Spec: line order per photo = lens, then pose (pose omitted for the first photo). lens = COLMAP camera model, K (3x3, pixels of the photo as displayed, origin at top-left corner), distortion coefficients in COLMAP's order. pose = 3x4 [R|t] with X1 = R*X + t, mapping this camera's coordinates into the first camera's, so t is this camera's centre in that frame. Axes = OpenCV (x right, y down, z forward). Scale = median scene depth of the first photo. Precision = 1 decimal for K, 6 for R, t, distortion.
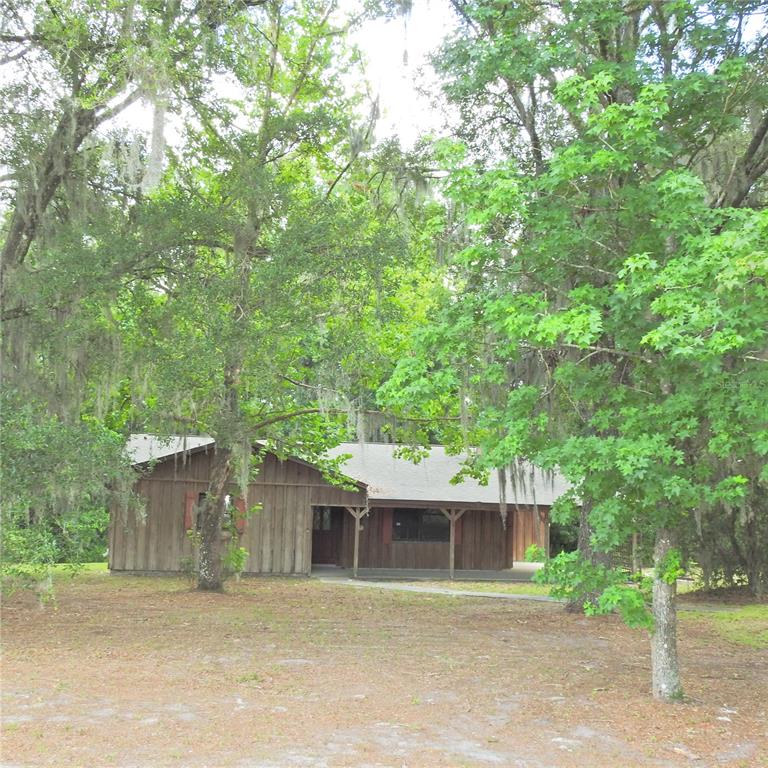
lens RADIAL K [[1060.4, 0, 381.9], [0, 1060.4, 386.2], [0, 0, 1]] dist [-0.003849, 0.000000]
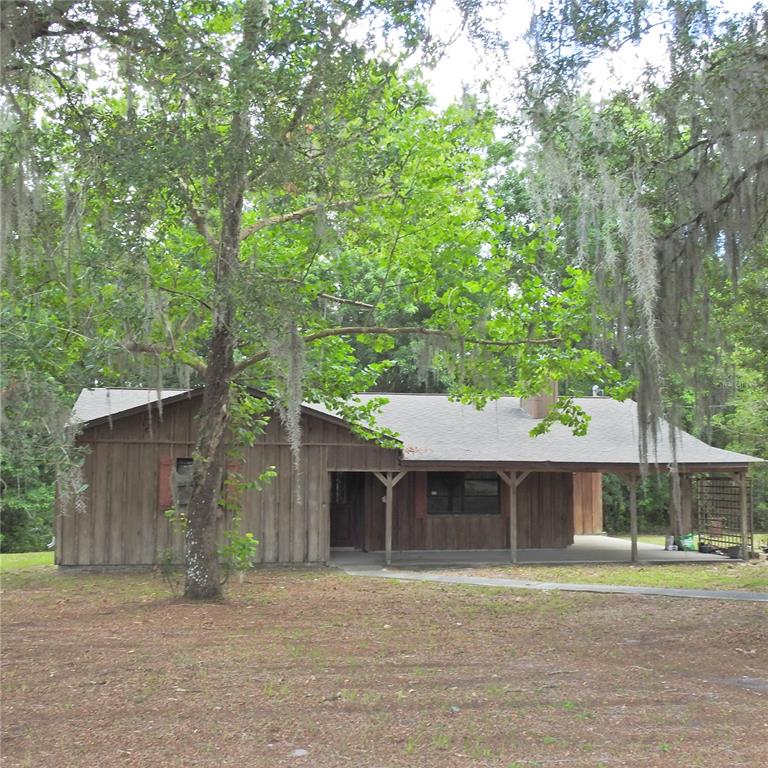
lens RADIAL K [[1060.4, 0, 386.1], [0, 1060.4, 381.8], [0, 0, 1]] dist [-0.003849, 0.000000]
pose [[0.999013, -0.022954, 0.038027, -0.053492], [0.022022, 0.999451, 0.024768, 0.032349], [-0.038575, -0.023906, 0.998970, 0.256761]]
